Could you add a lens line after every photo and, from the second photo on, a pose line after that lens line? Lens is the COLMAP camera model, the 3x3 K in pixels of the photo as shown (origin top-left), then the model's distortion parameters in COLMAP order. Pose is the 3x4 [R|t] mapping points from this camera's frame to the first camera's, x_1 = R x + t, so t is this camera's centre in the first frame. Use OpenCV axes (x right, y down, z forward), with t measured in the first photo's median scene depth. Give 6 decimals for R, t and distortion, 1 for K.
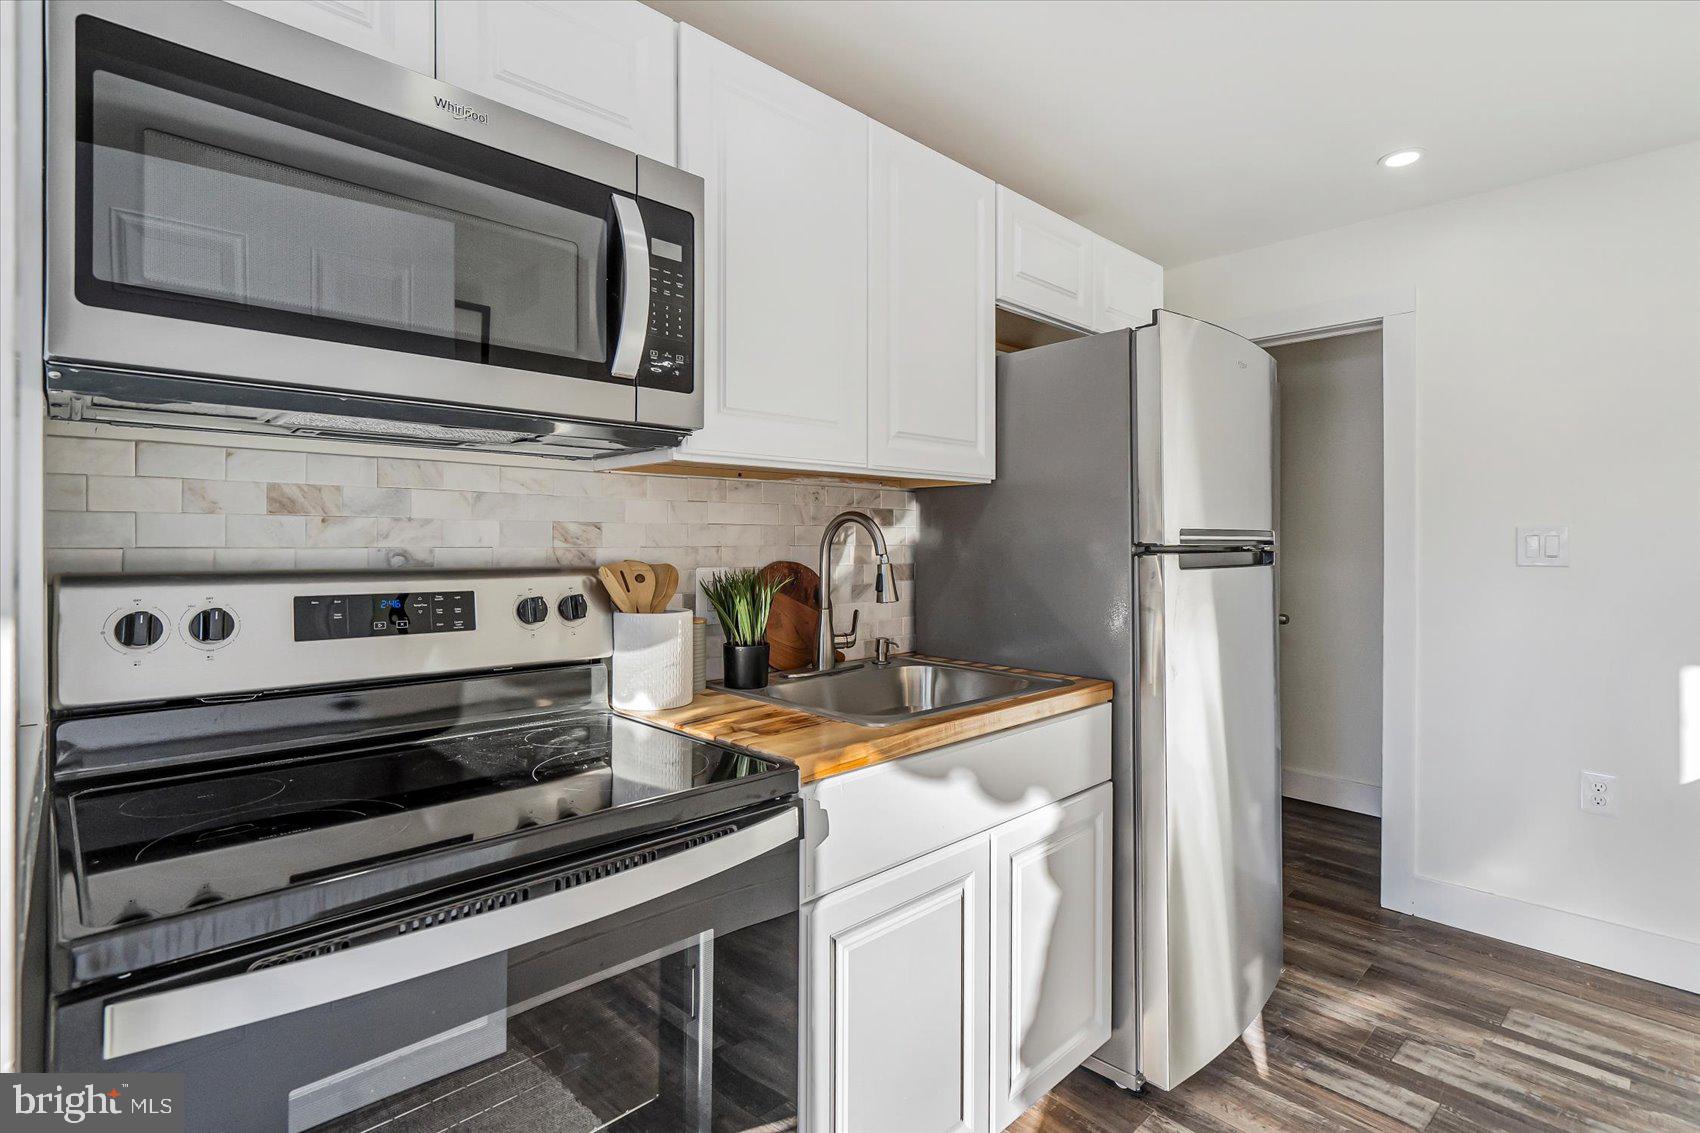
lens RADIAL K [[804.8, 0, 873.1], [0, 804.8, 541.5], [0, 0, 1]] dist [-0.004095, 0.002513]
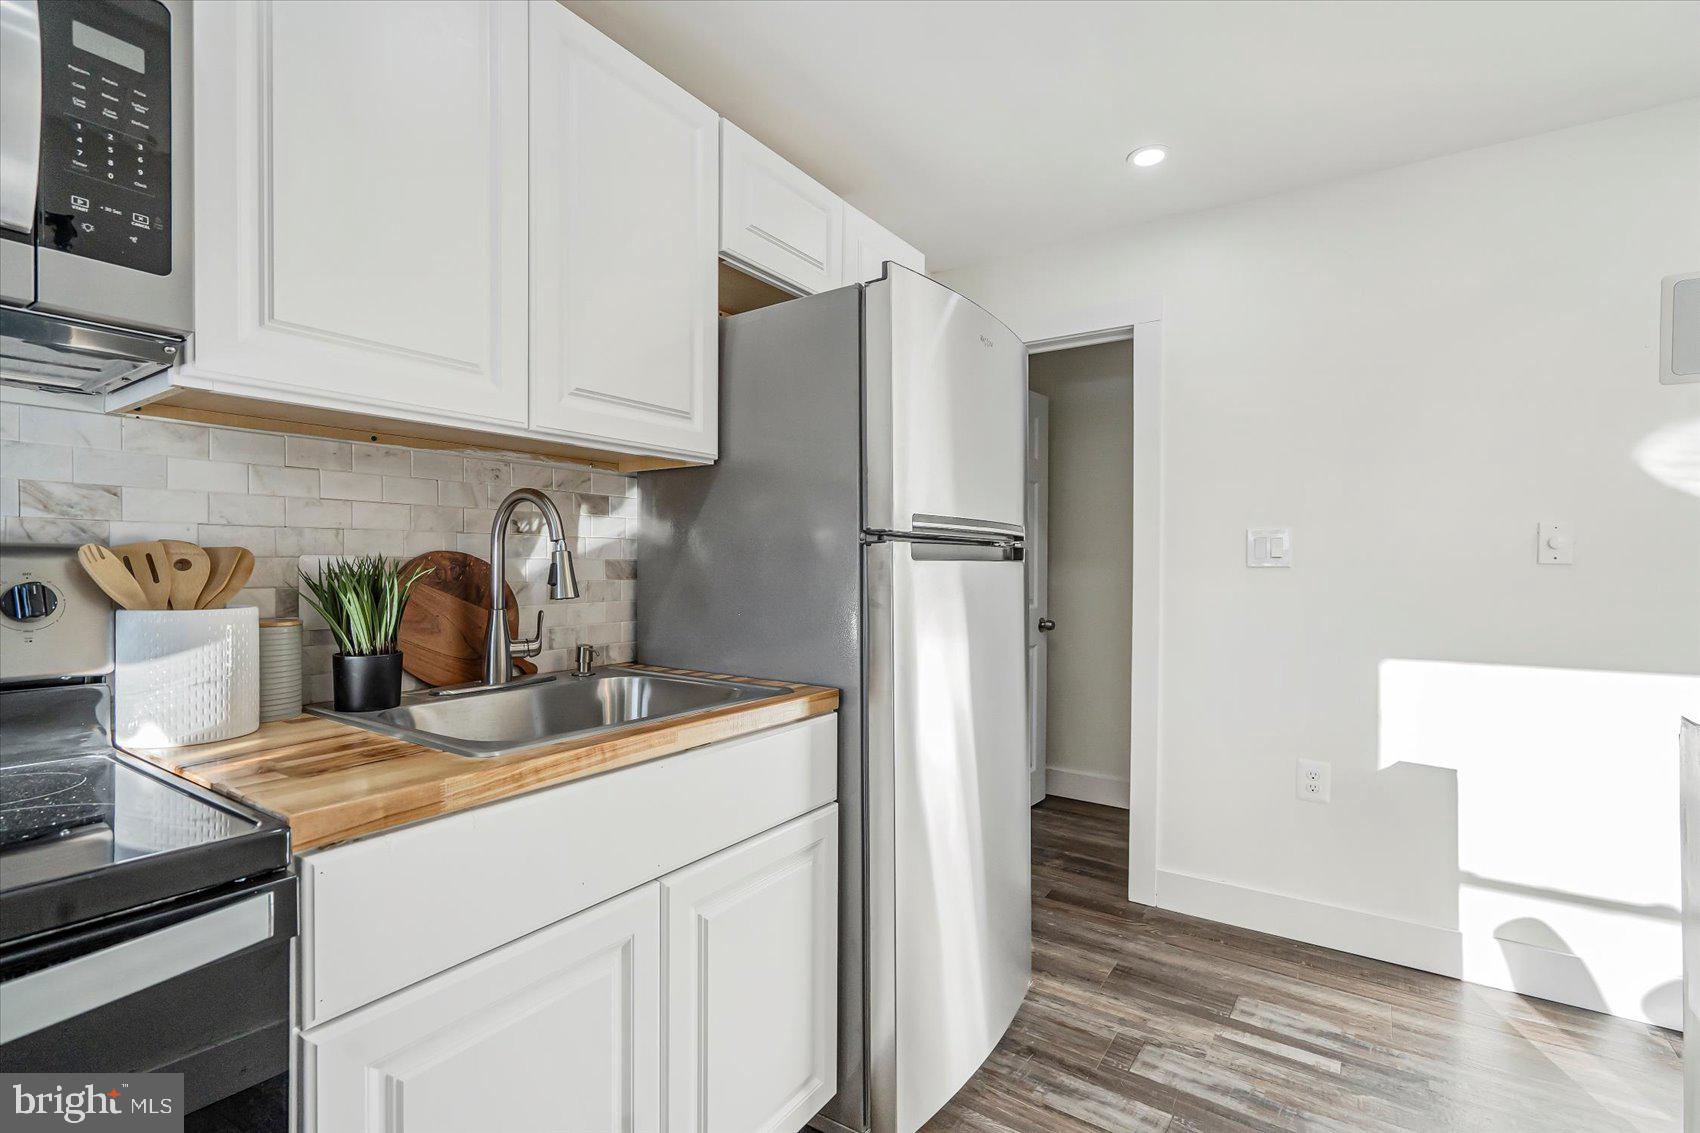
lens RADIAL K [[759.0, 0, 854.2], [0, 759.0, 572.1], [0, 0, 1]] dist [-0.002620, 0.002229]
pose [[0.980463, -0.000290, 0.196702, 0.150411], [-0.001793, 0.999944, 0.010415, 0.039433], [-0.196694, -0.010564, 0.980408, 0.188148]]
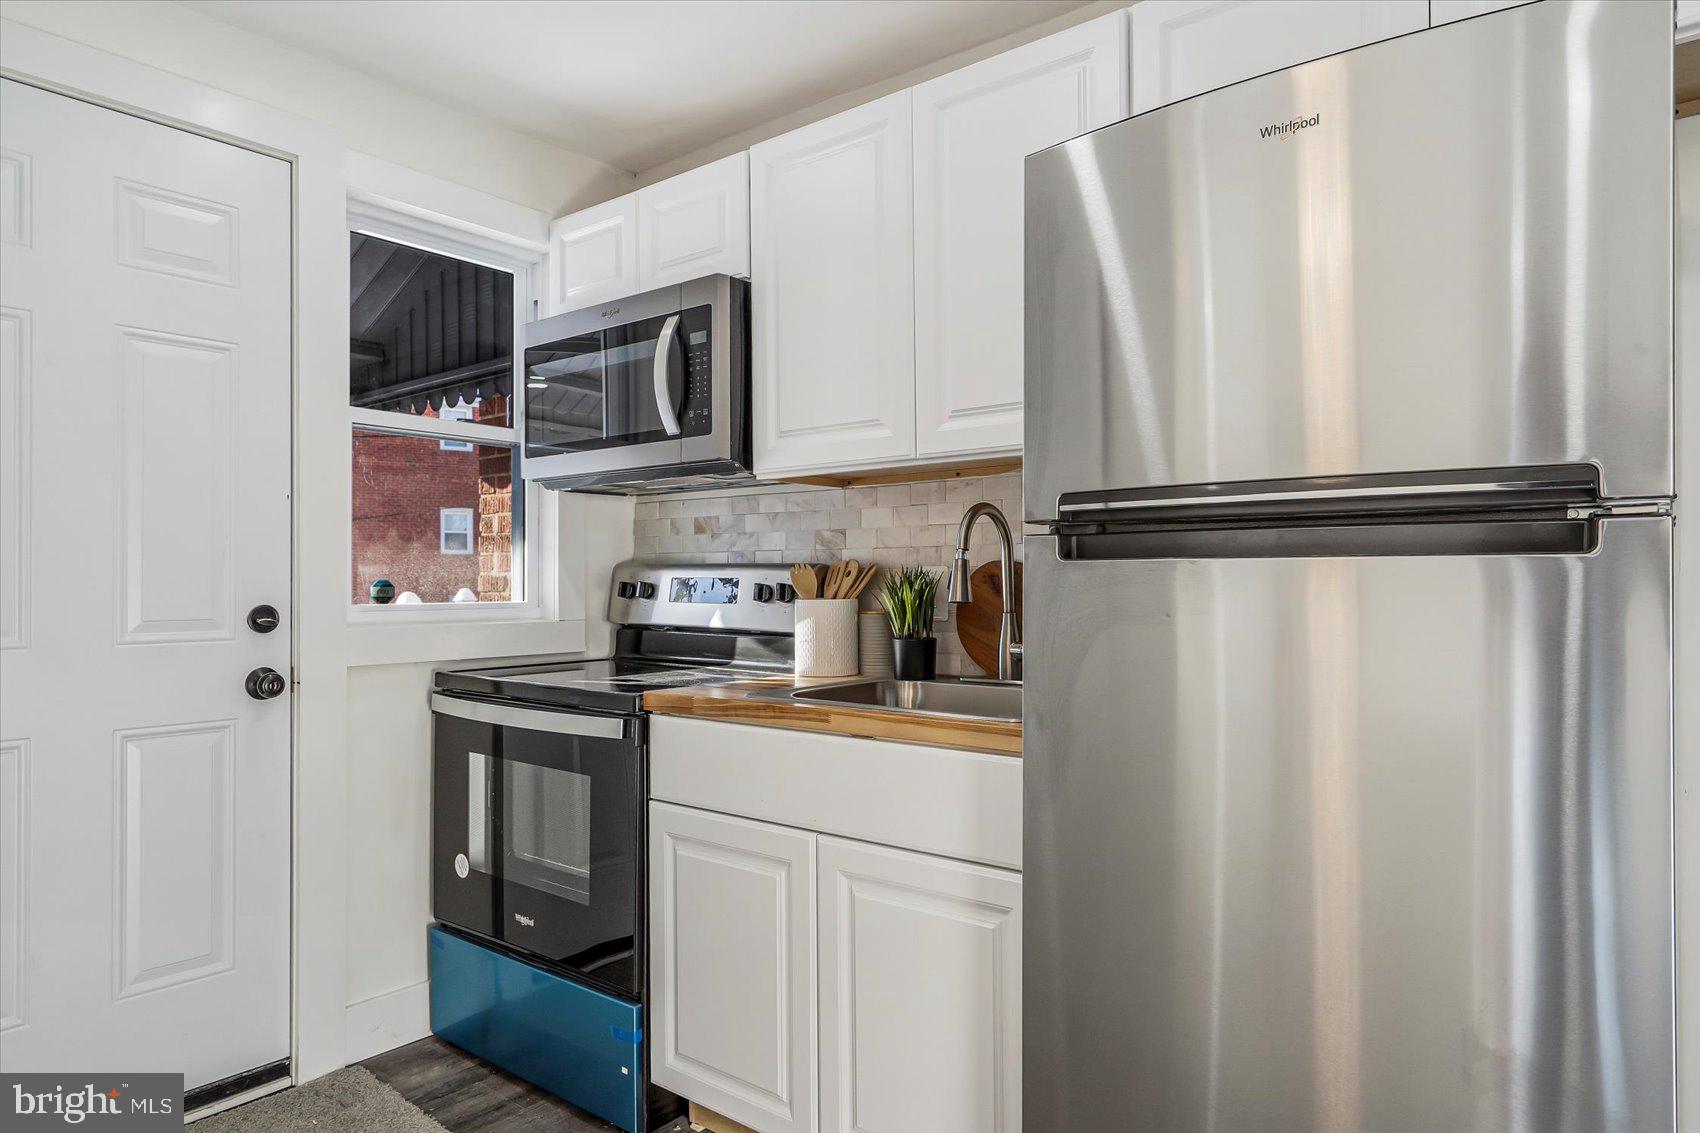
lens RADIAL K [[1052.4, 0, 862.7], [0, 1052.4, 577.7], [0, 0, 1]] dist [-0.004700, 0.005344]
pose [[0.121524, -0.002098, -0.992586, 1.142216], [0.005579, 0.999983, -0.001431, 0.048186], [0.992573, -0.005364, 0.121534, 0.739280]]
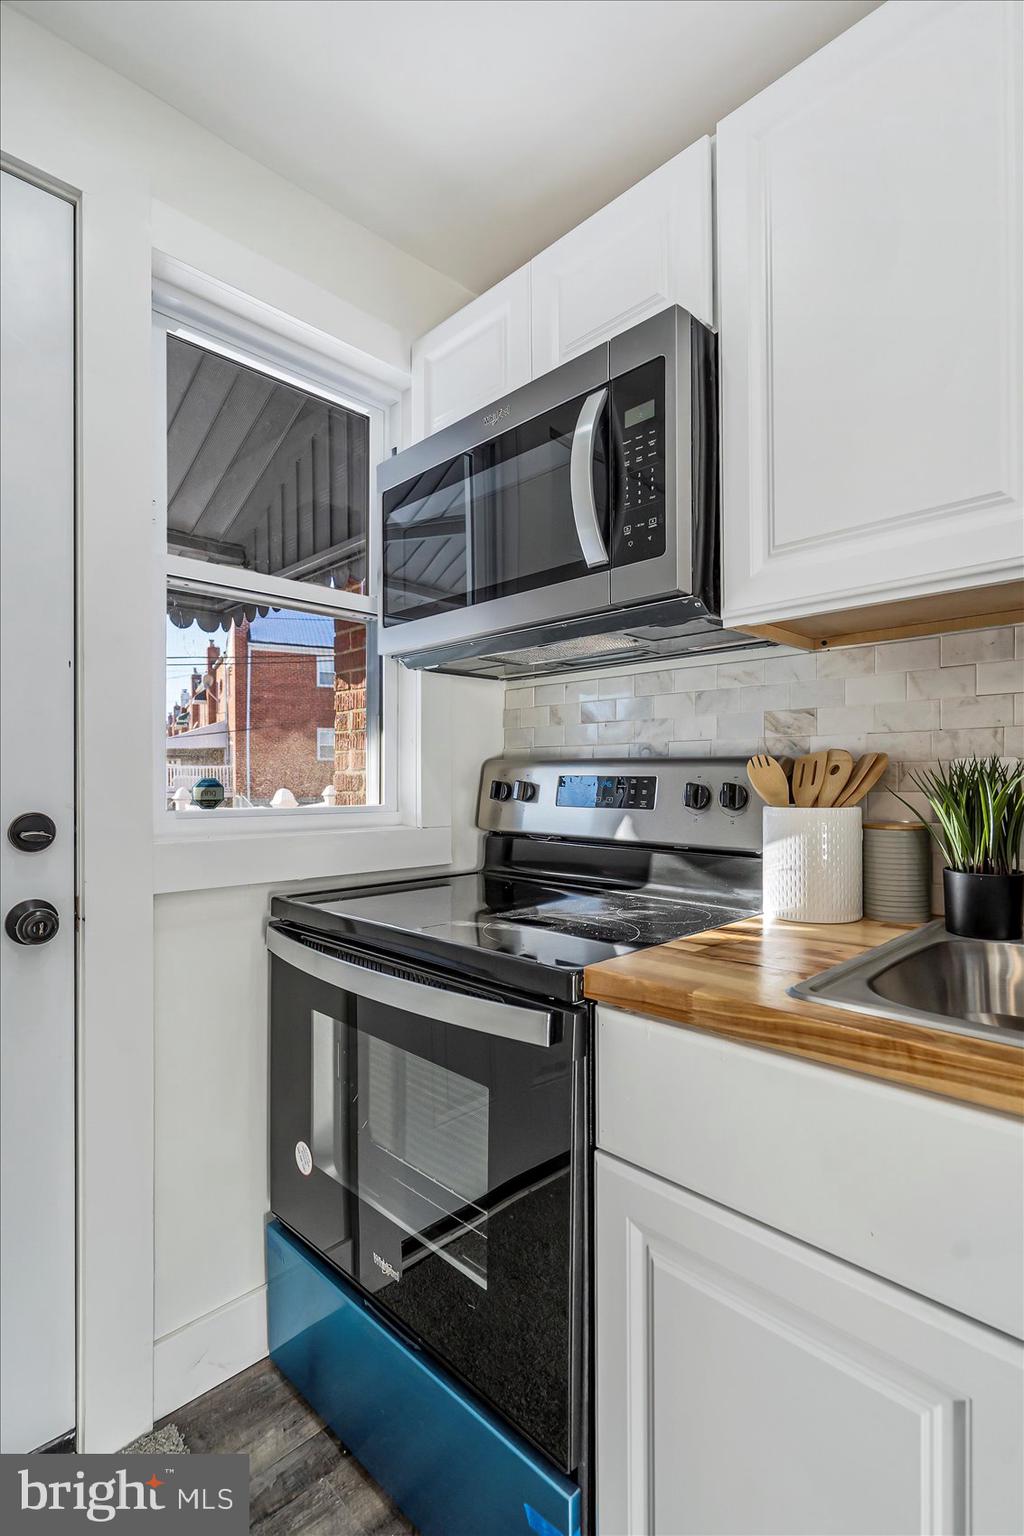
lens RADIAL K [[727.2, 0, 516.5], [0, 727.2, 781.6], [0, 0, 1]] dist [-0.004095, 0.002513]
pose [[0.004482, 0.002809, -0.999986, 0.420812], [0.004827, 0.999984, 0.002831, 0.048507], [0.999978, -0.004840, 0.004468, 0.590681]]
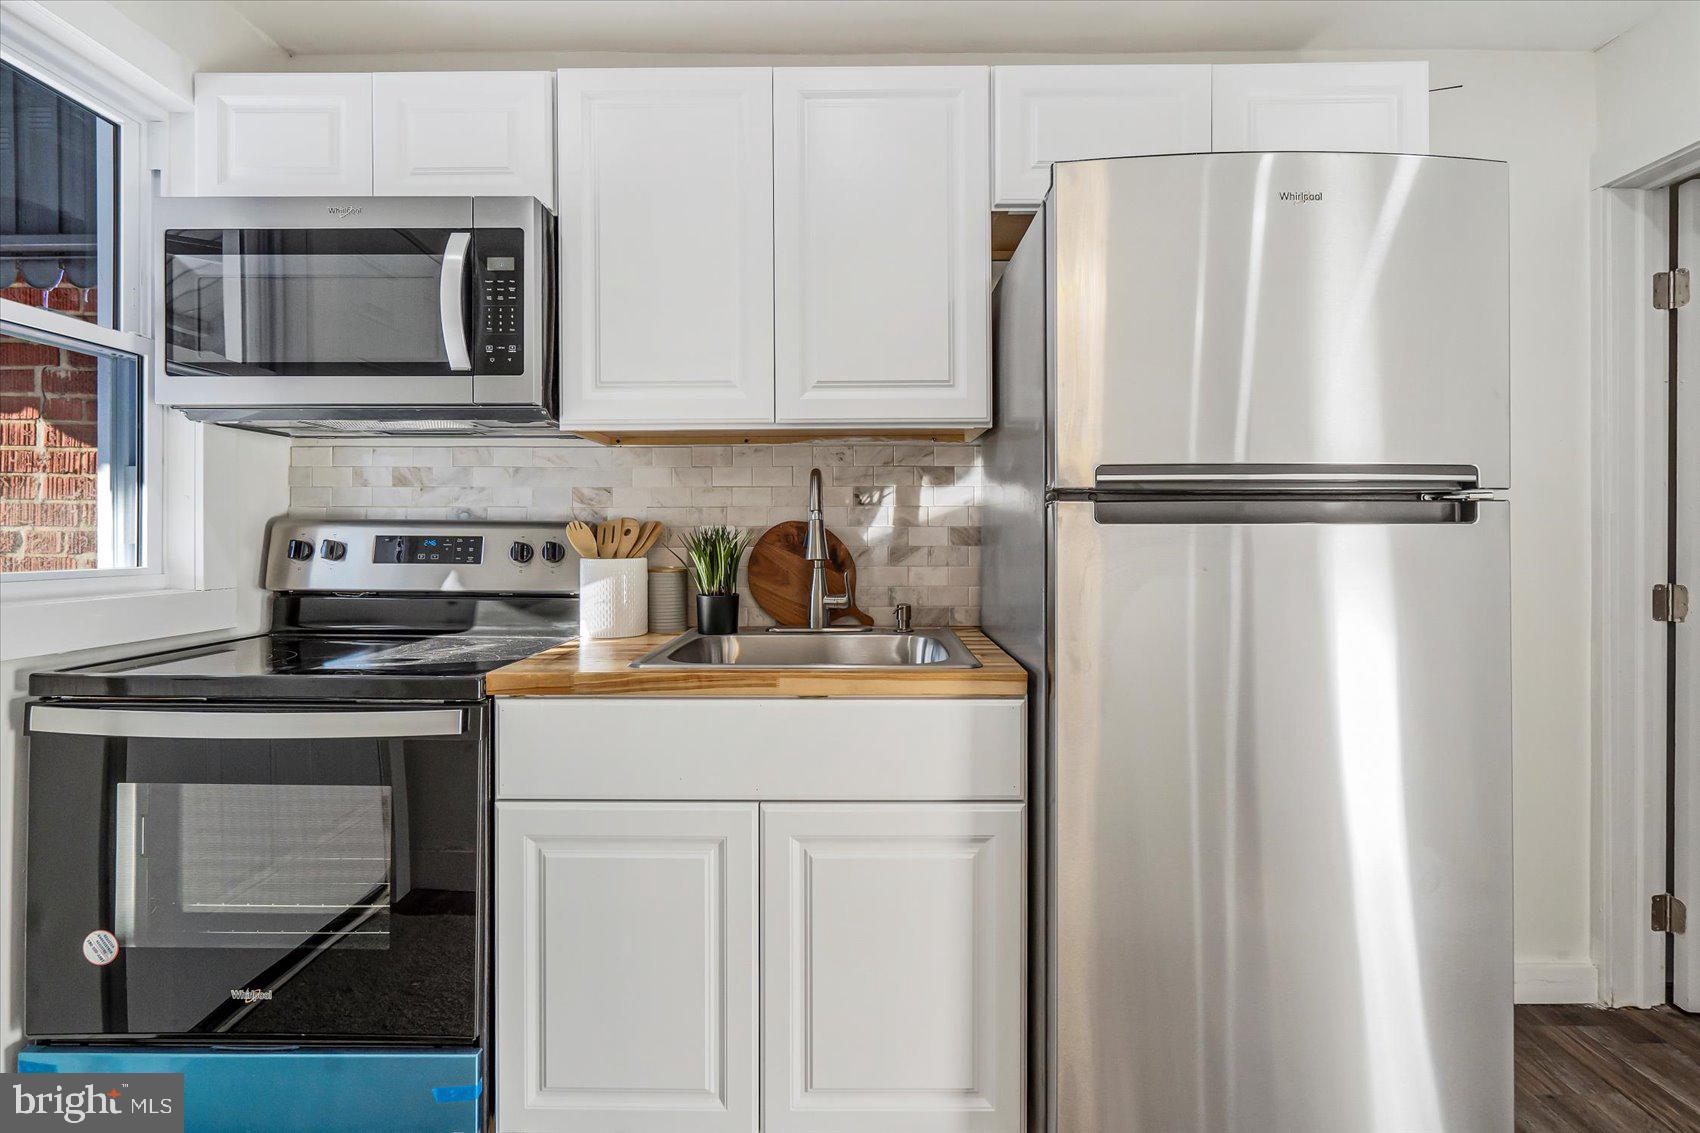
lens RADIAL K [[804.8, 0, 859.9], [0, 804.8, 534.4], [0, 0, 1]] dist [-0.004095, 0.002513]
pose [[0.710281, -0.000322, -0.703918, 0.717921], [0.002427, 0.999995, 0.001992, 0.042223], [0.703914, -0.003124, 0.710278, 0.347633]]
